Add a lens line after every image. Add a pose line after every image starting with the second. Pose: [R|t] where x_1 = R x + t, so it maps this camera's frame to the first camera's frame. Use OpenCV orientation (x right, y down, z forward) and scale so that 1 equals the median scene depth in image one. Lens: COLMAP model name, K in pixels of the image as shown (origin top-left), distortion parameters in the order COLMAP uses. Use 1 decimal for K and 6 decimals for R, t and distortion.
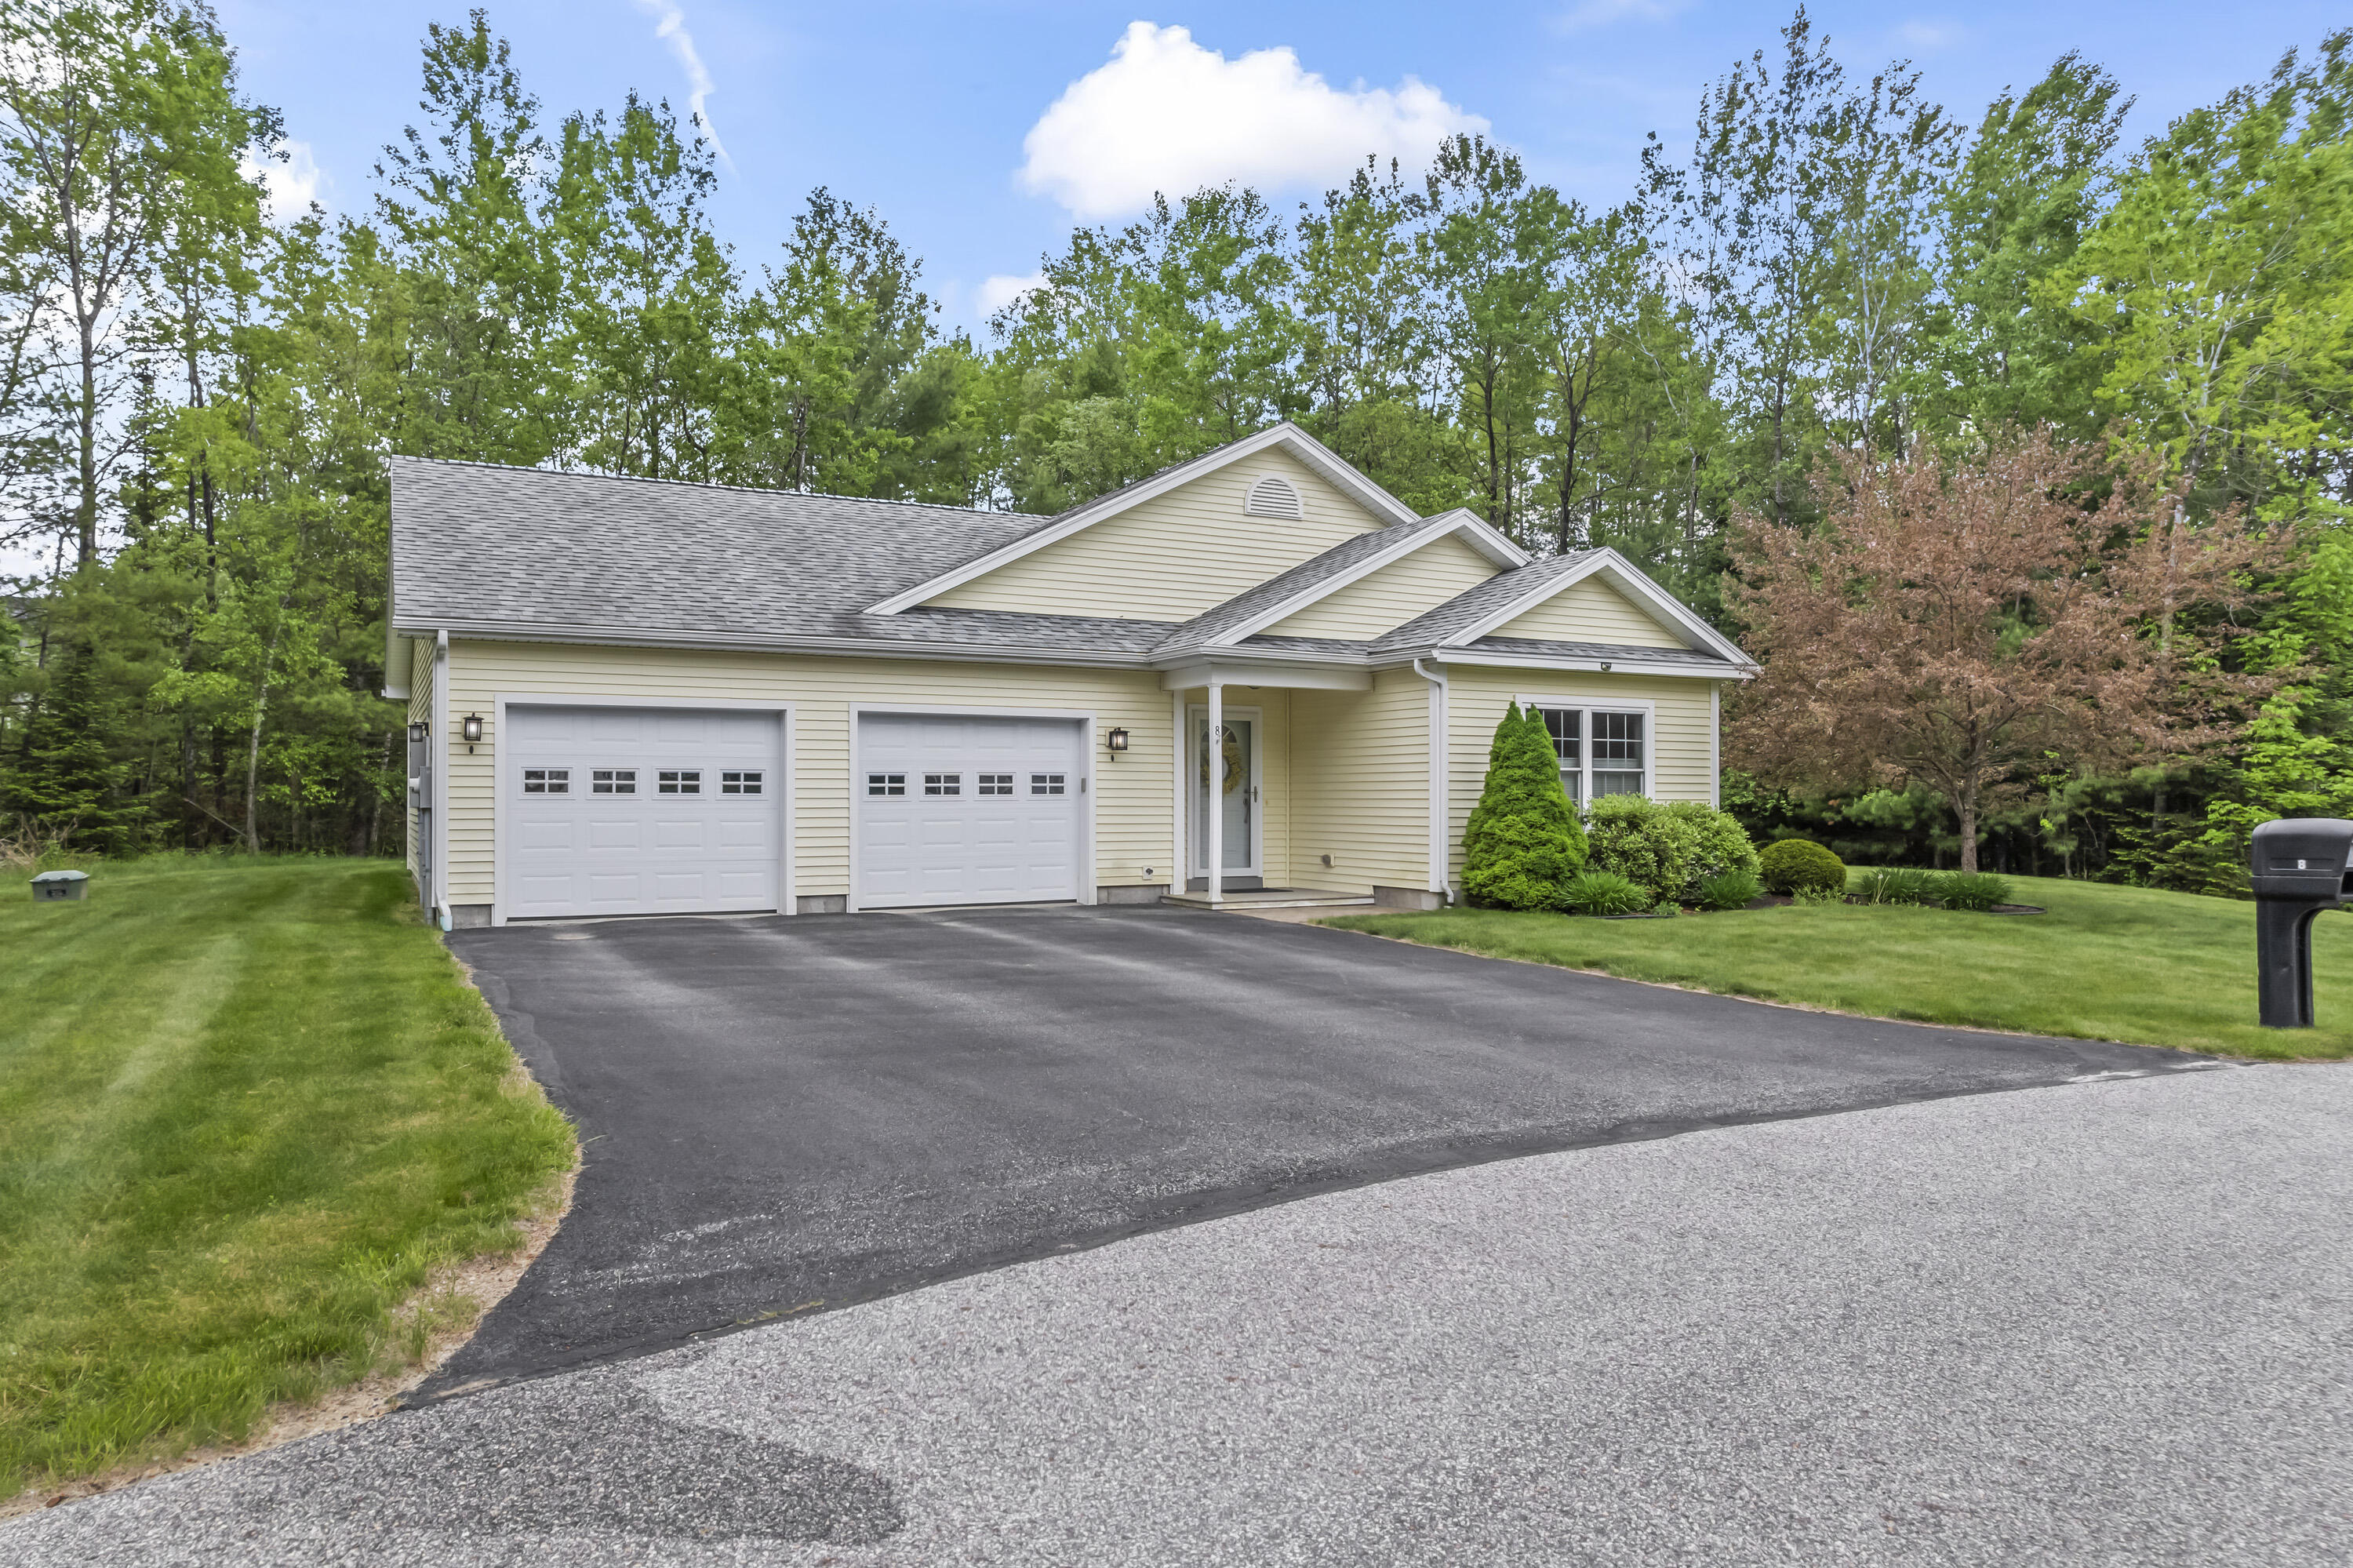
lens RADIAL K [[1505.4, 0, 1182.4], [0, 1505.4, 792.1], [0, 0, 1]] dist [-0.036914, 0.005189]
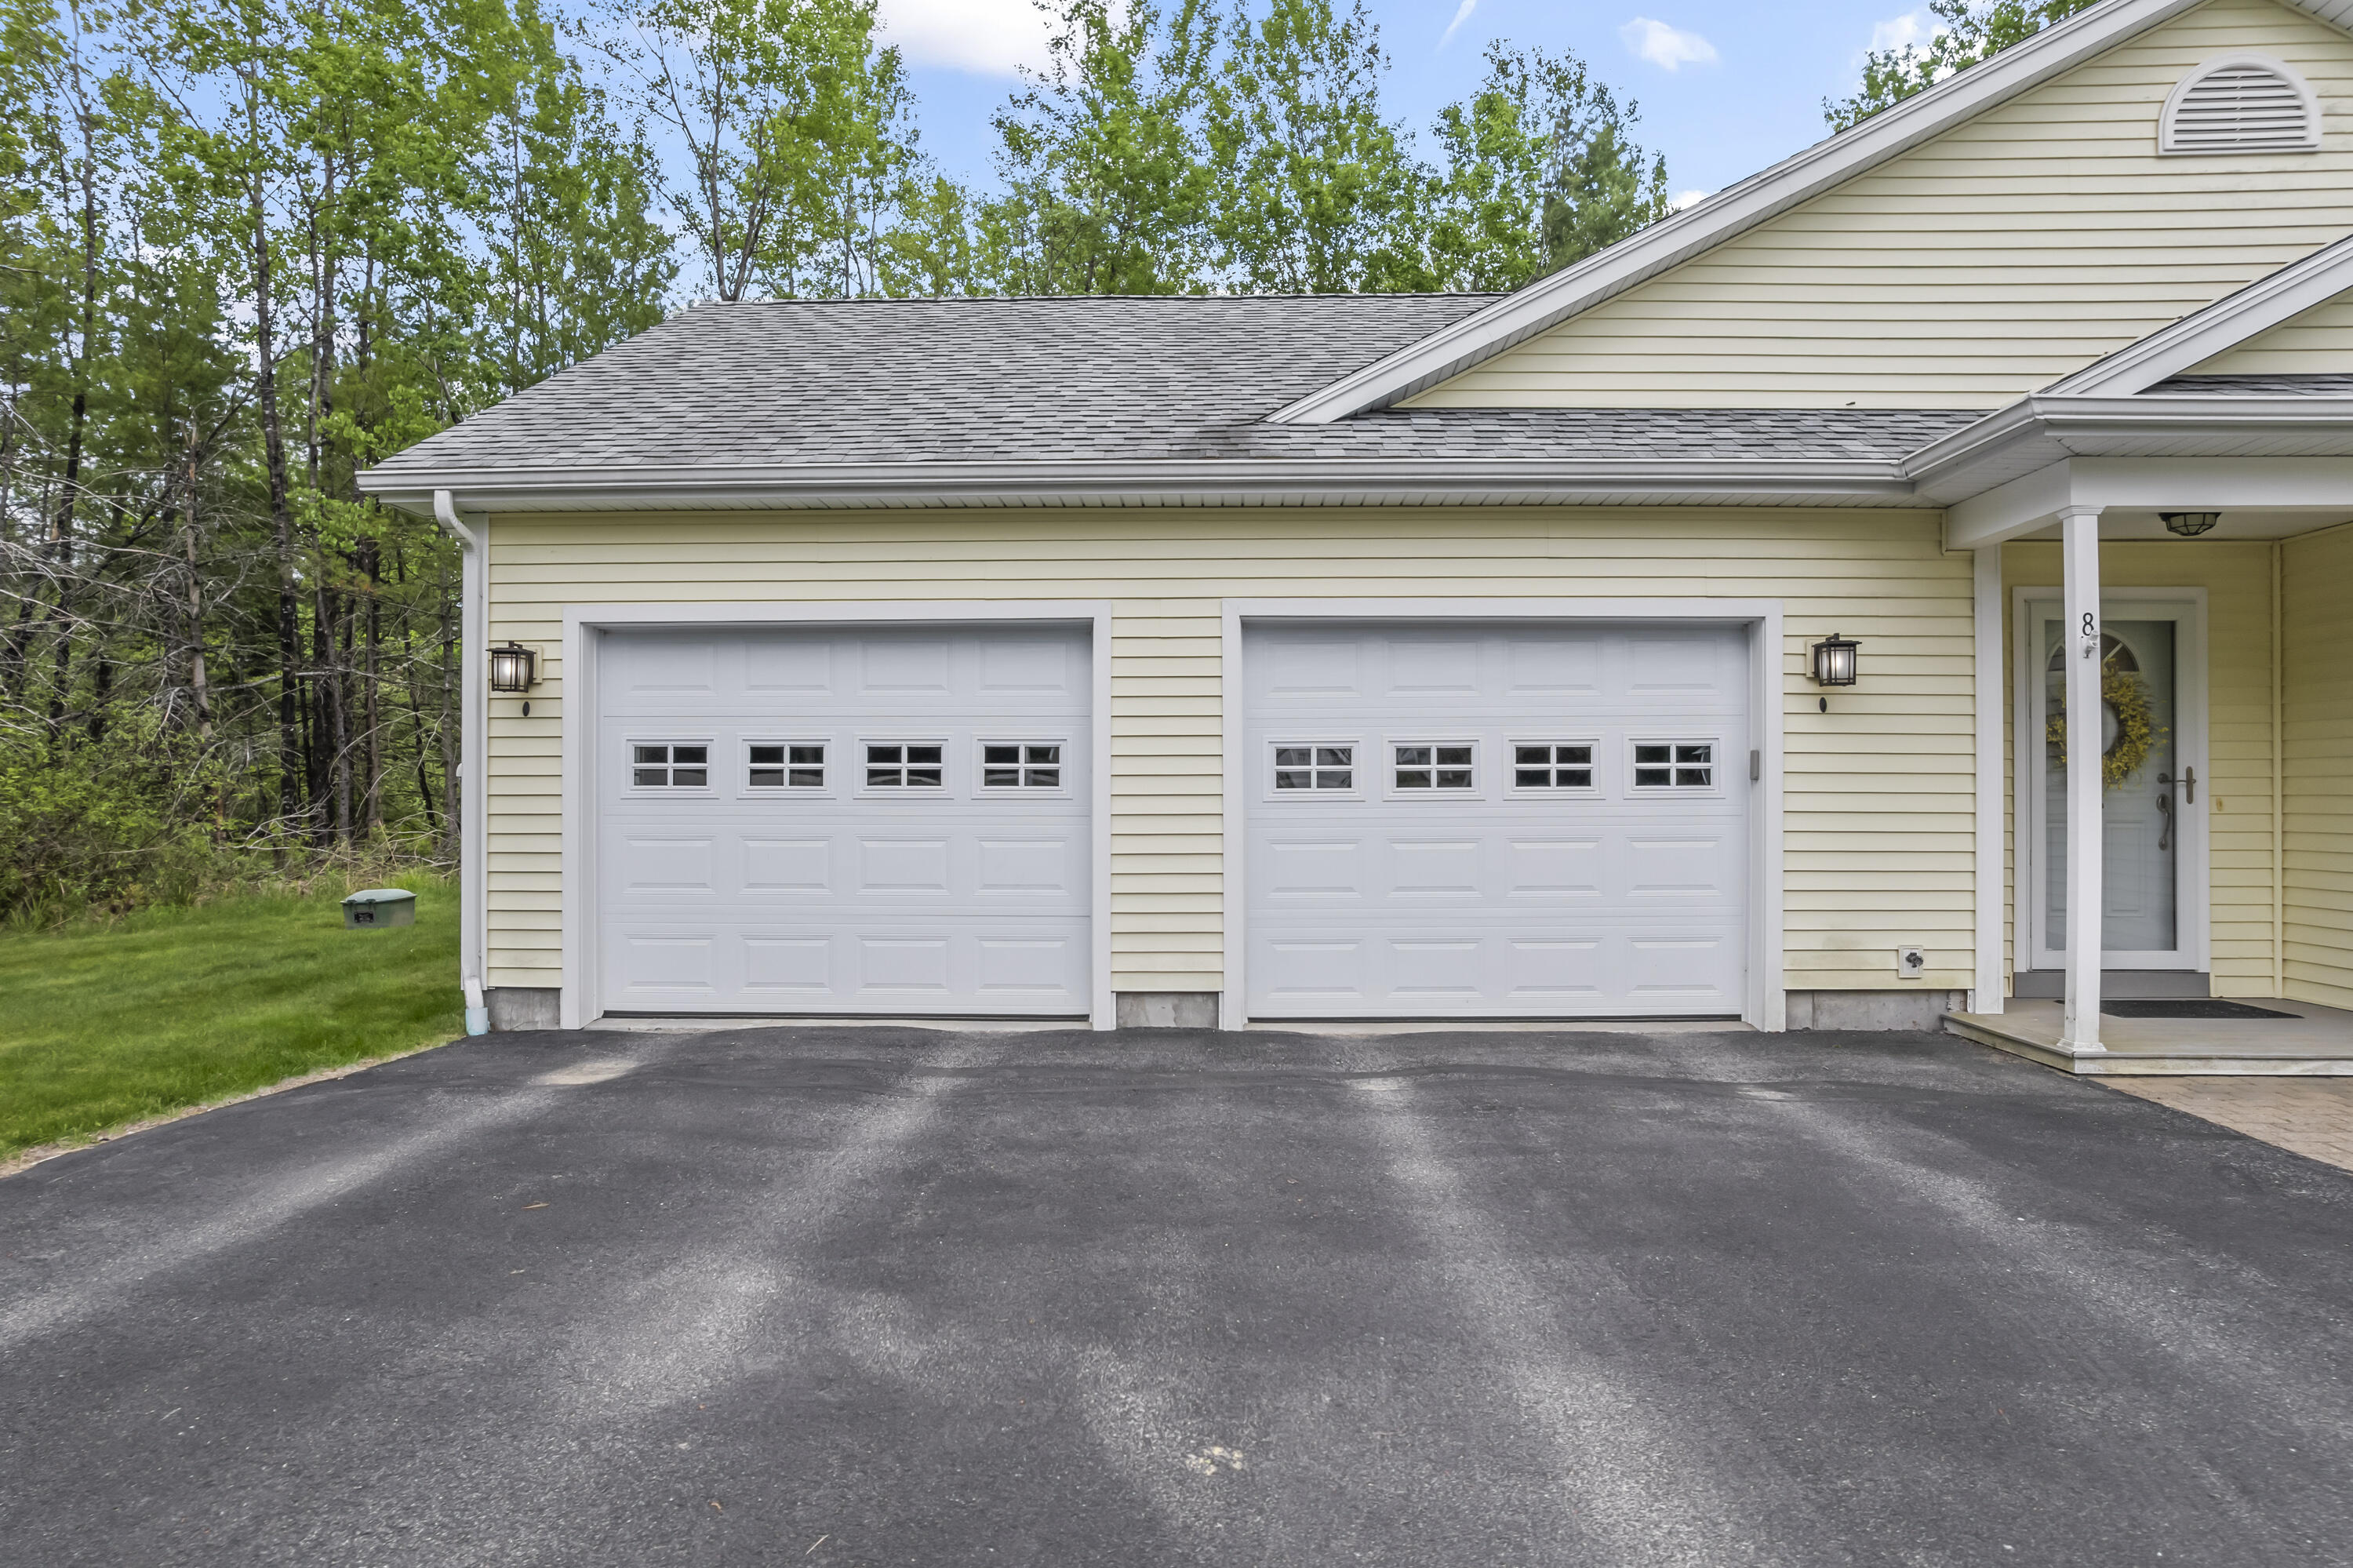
lens RADIAL K [[1505.4, 0, 1183.8], [0, 1505.4, 791.1], [0, 0, 1]] dist [-0.036914, 0.005189]
pose [[0.868613, -0.003082, -0.495482, 0.009009], [0.002778, 0.999995, -0.001350, 0.003176], [0.495483, -0.000204, 0.868617, 0.526173]]
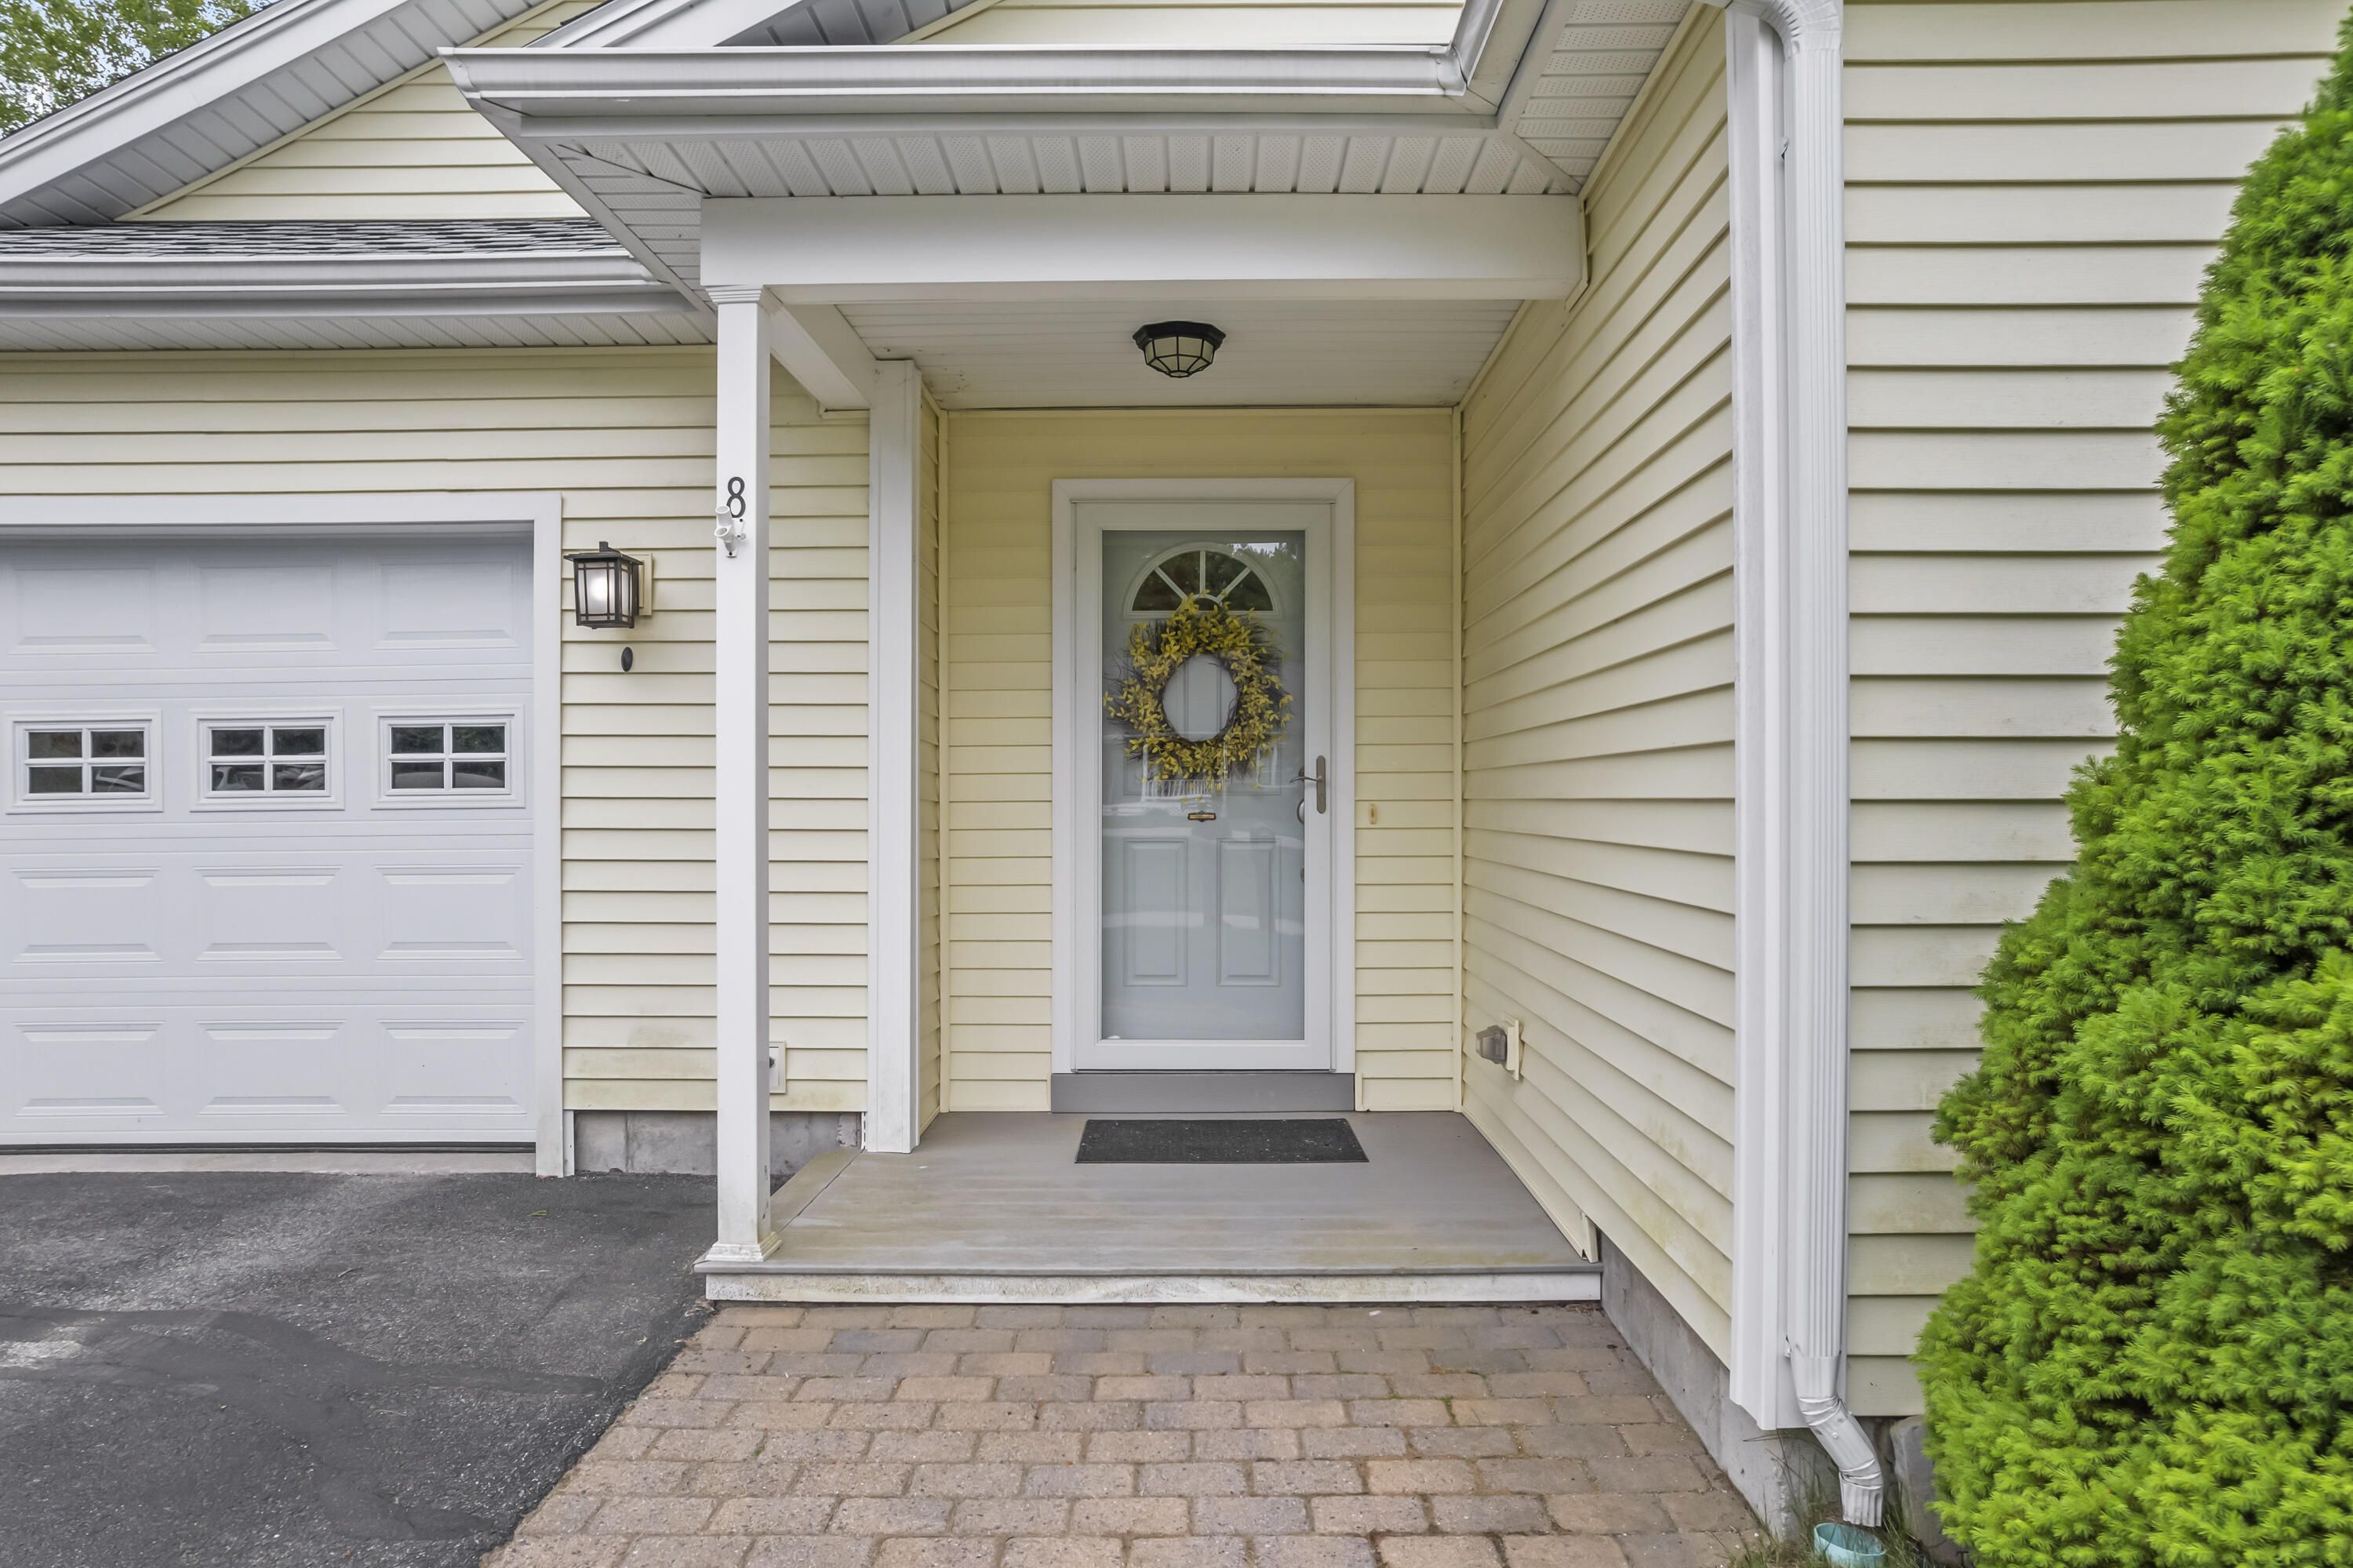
lens RADIAL K [[1505.4, 0, 1186.9], [0, 1505.4, 800.7], [0, 0, 1]] dist [-0.036914, 0.005189]
pose [[0.877446, -0.001542, -0.479672, 0.182941], [0.005261, 0.999966, 0.006409, 0.002787], [0.479646, -0.008147, 0.877424, 0.815619]]
